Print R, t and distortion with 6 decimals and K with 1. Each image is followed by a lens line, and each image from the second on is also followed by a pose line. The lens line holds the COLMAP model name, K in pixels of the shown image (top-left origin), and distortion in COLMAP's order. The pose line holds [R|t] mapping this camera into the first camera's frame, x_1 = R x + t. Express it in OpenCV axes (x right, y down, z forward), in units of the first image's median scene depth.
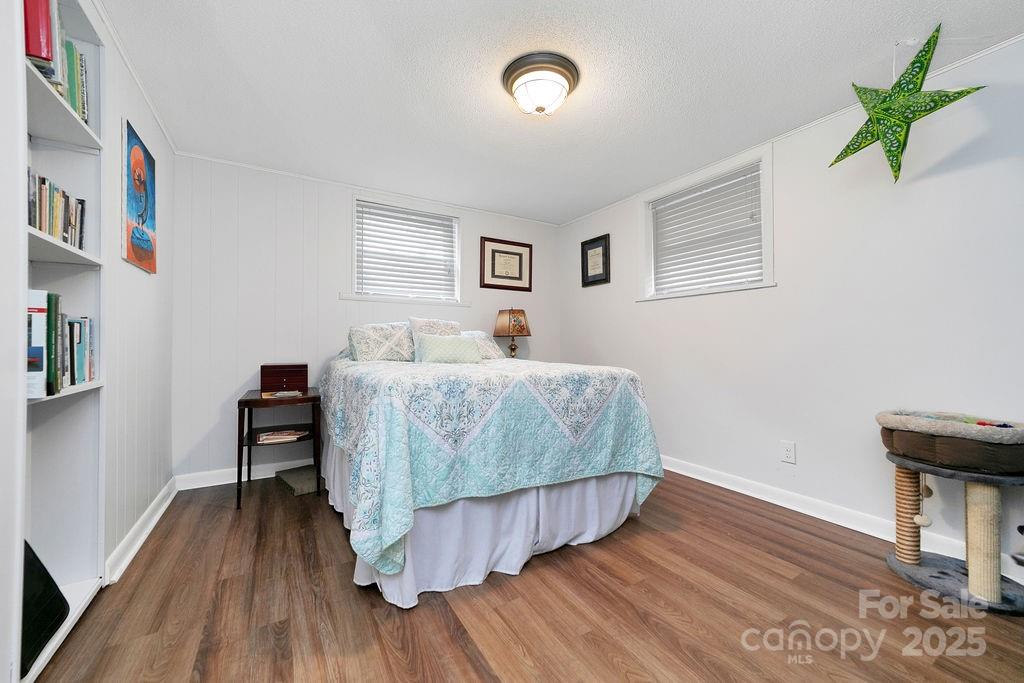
lens RADIAL K [[406.4, 0, 513.9], [0, 406.4, 345.7], [0, 0, 1]] dist [-0.016656, 0.008491]
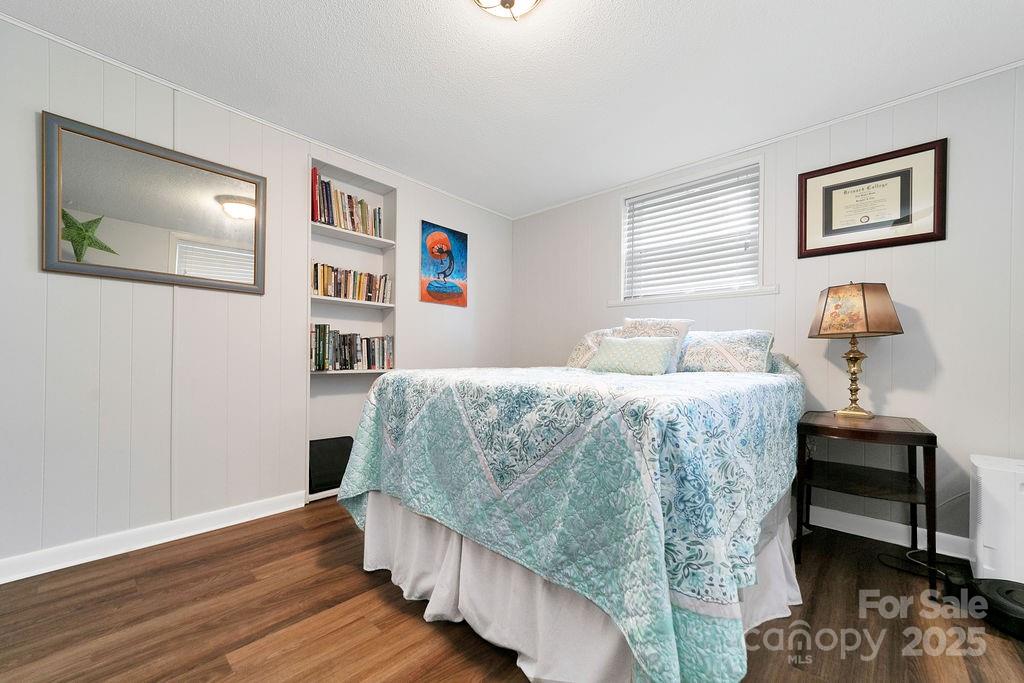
lens RADIAL K [[403.4, 0, 509.9], [0, 403.4, 361.1], [0, 0, 1]] dist [-0.021032, 0.007976]
pose [[0.275175, 0.005731, -0.961377, 0.702379], [-0.015001, 0.999886, 0.001667, 0.030000], [0.961277, 0.013963, 0.275230, 0.786907]]
